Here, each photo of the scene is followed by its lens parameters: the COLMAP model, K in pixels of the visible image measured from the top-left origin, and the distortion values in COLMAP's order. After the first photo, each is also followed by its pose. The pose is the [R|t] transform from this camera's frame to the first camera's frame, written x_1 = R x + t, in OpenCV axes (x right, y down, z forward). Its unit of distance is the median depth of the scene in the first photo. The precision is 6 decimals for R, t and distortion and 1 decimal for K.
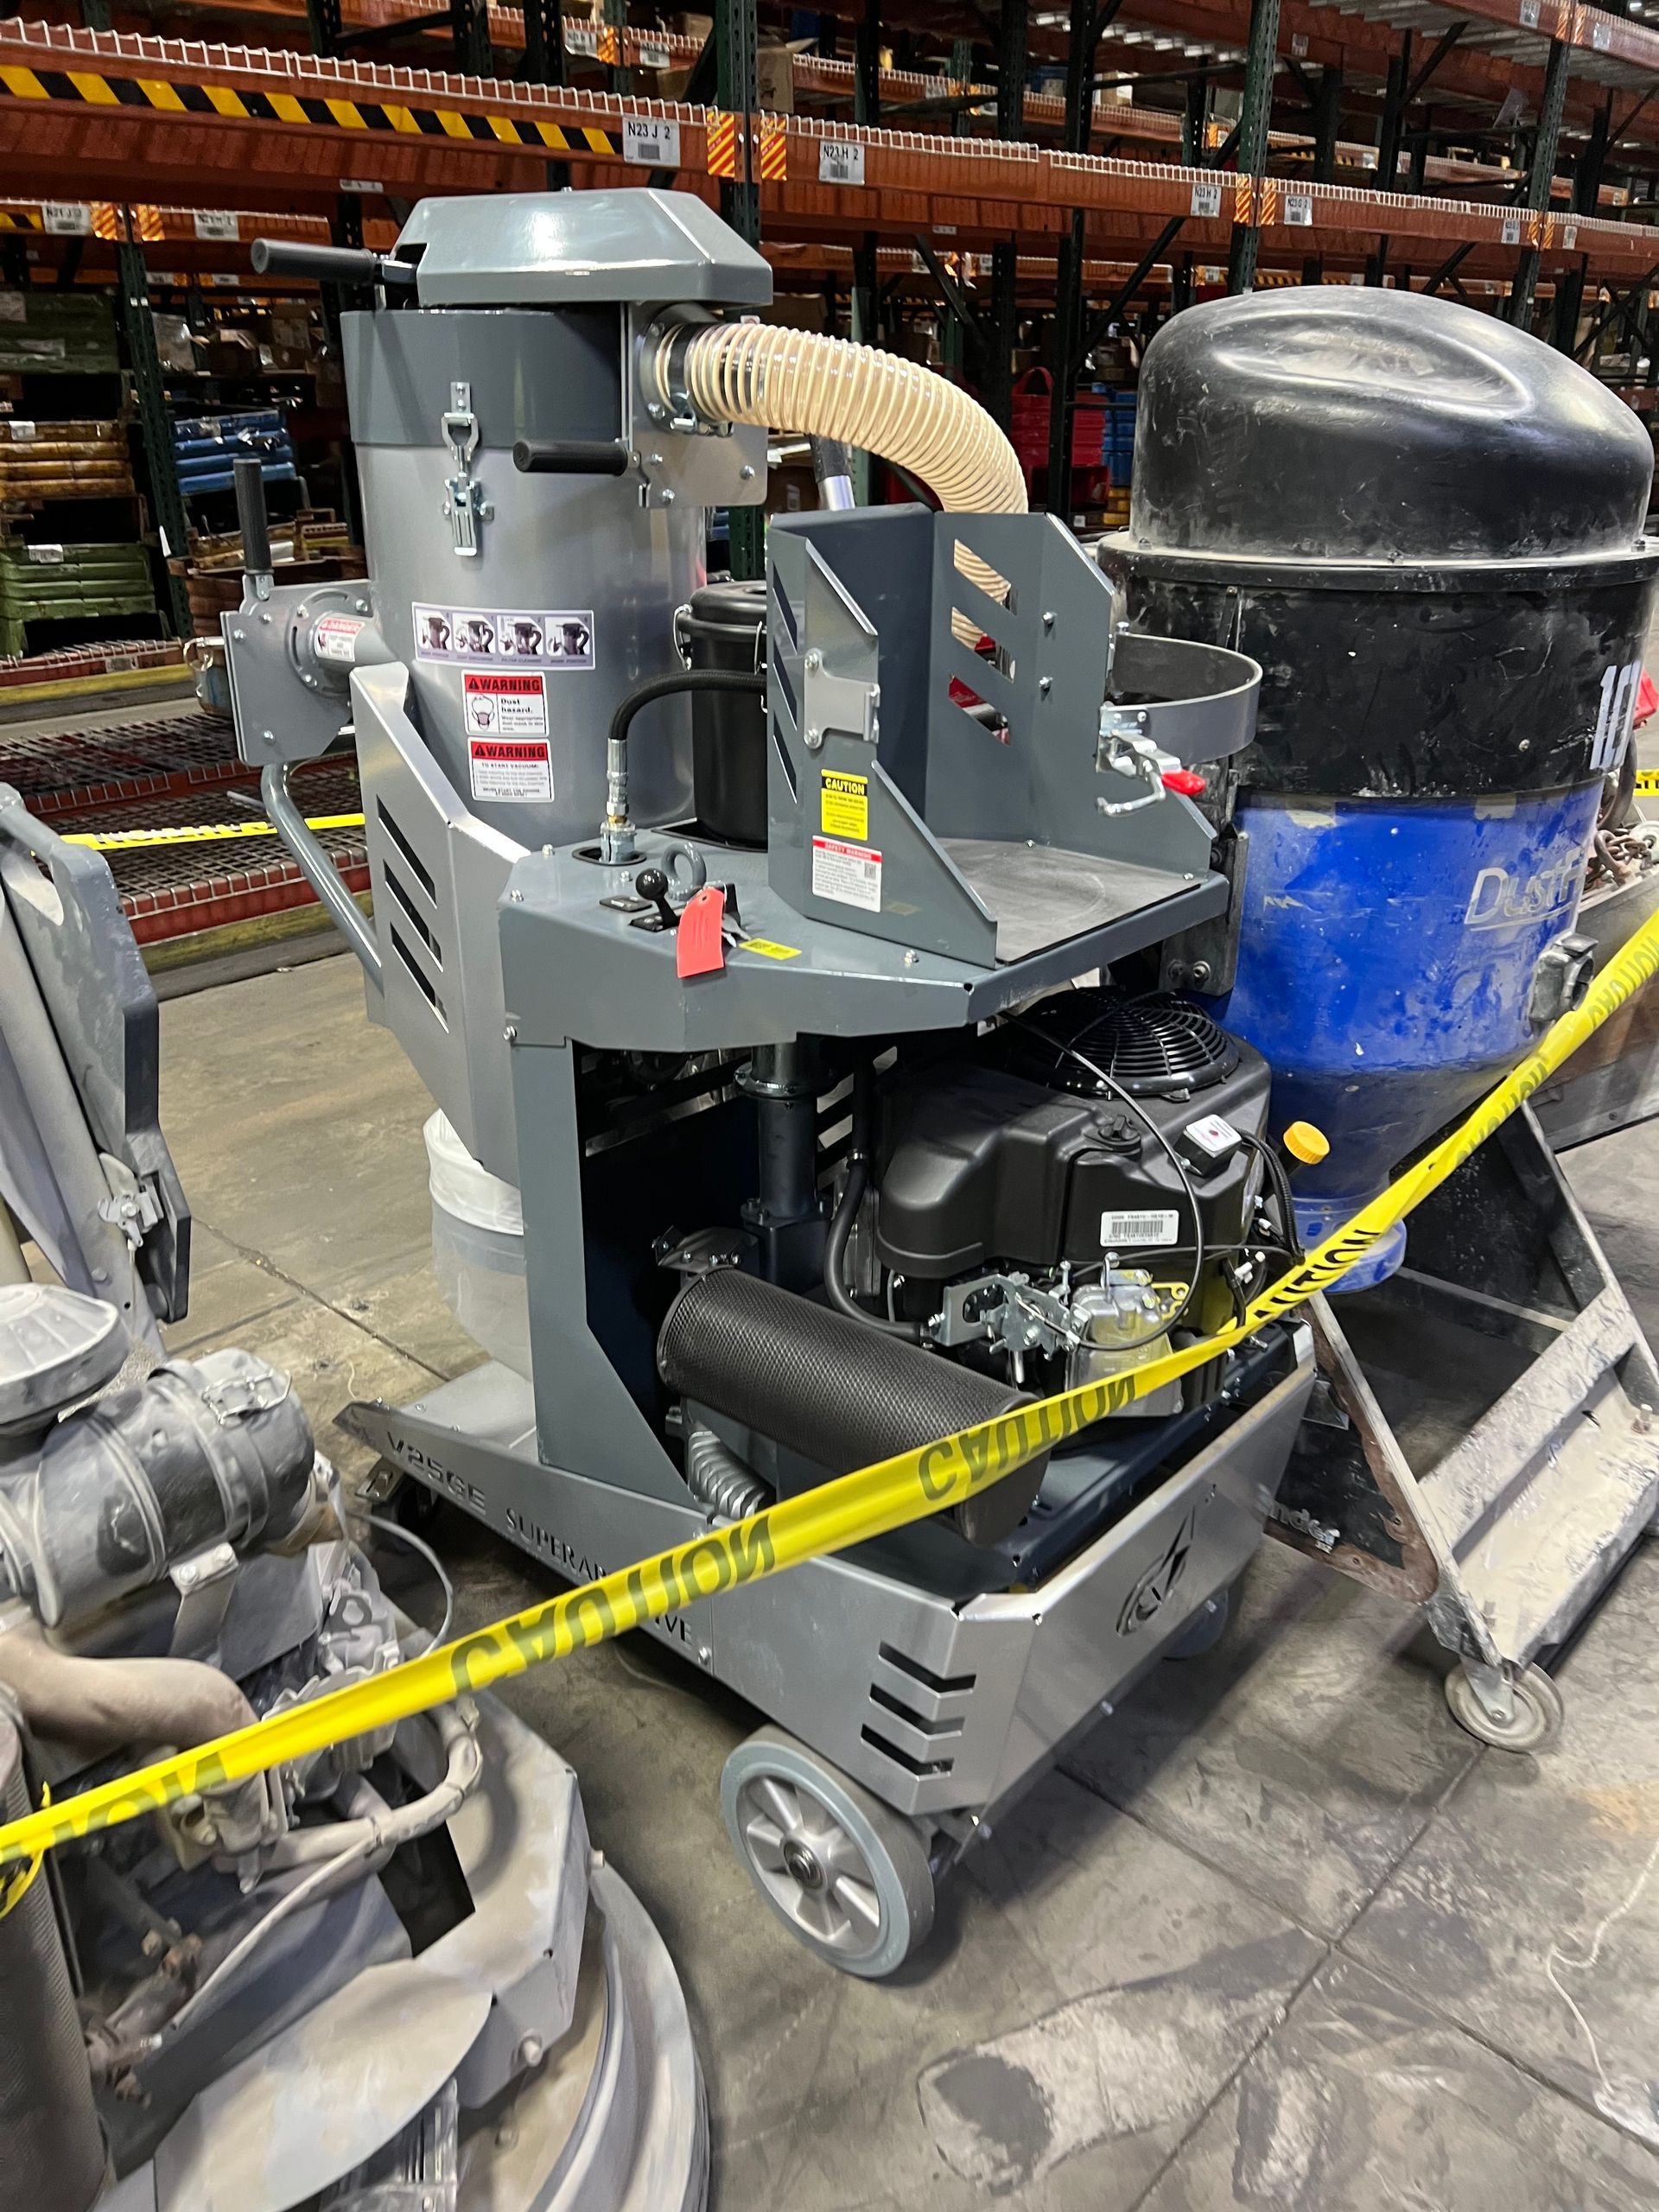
lens RADIAL K [[1684.6, 0, 791.8], [0, 1684.6, 1124.9], [0, 0, 1]] dist [0.065132, -0.075966]
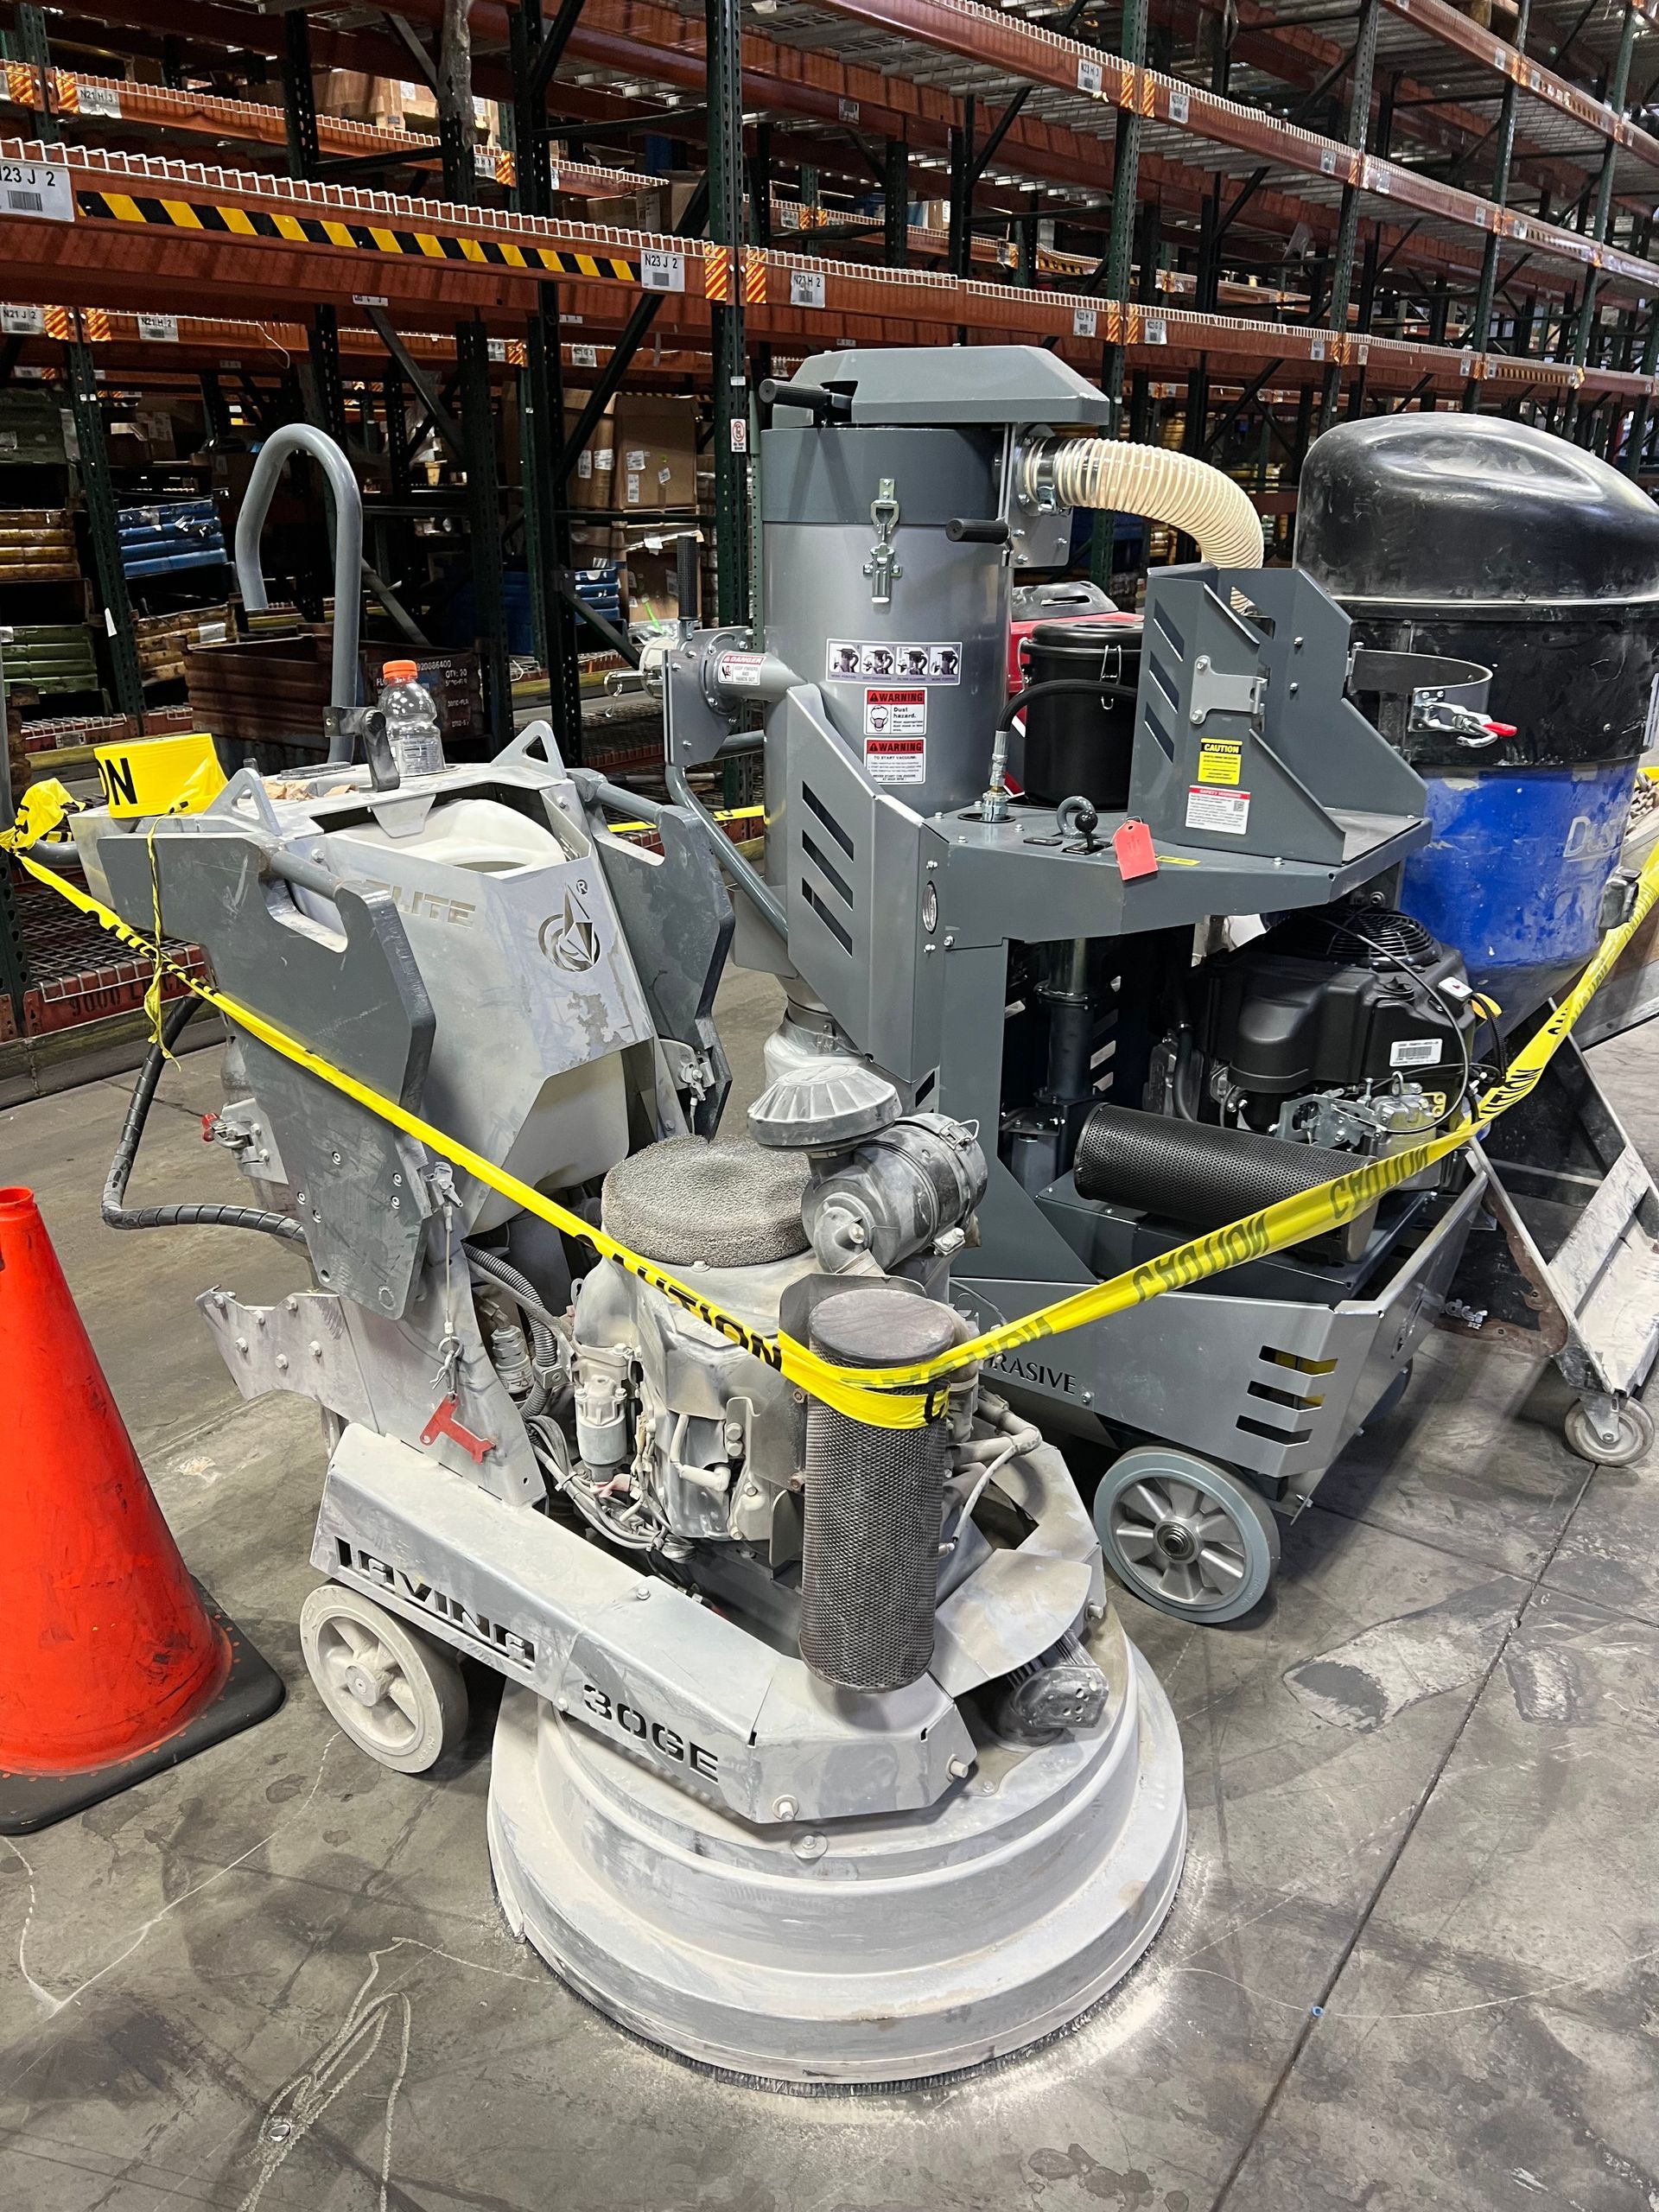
lens RADIAL K [[1684.6, 0, 806.4], [0, 1684.6, 1121.8], [0, 0, 1]] dist [0.065132, -0.075966]
pose [[0.991232, -0.042758, 0.125024, -0.406080], [0.048746, 0.997787, -0.045229, 0.132125], [-0.122814, 0.050927, 0.991122, -0.304858]]
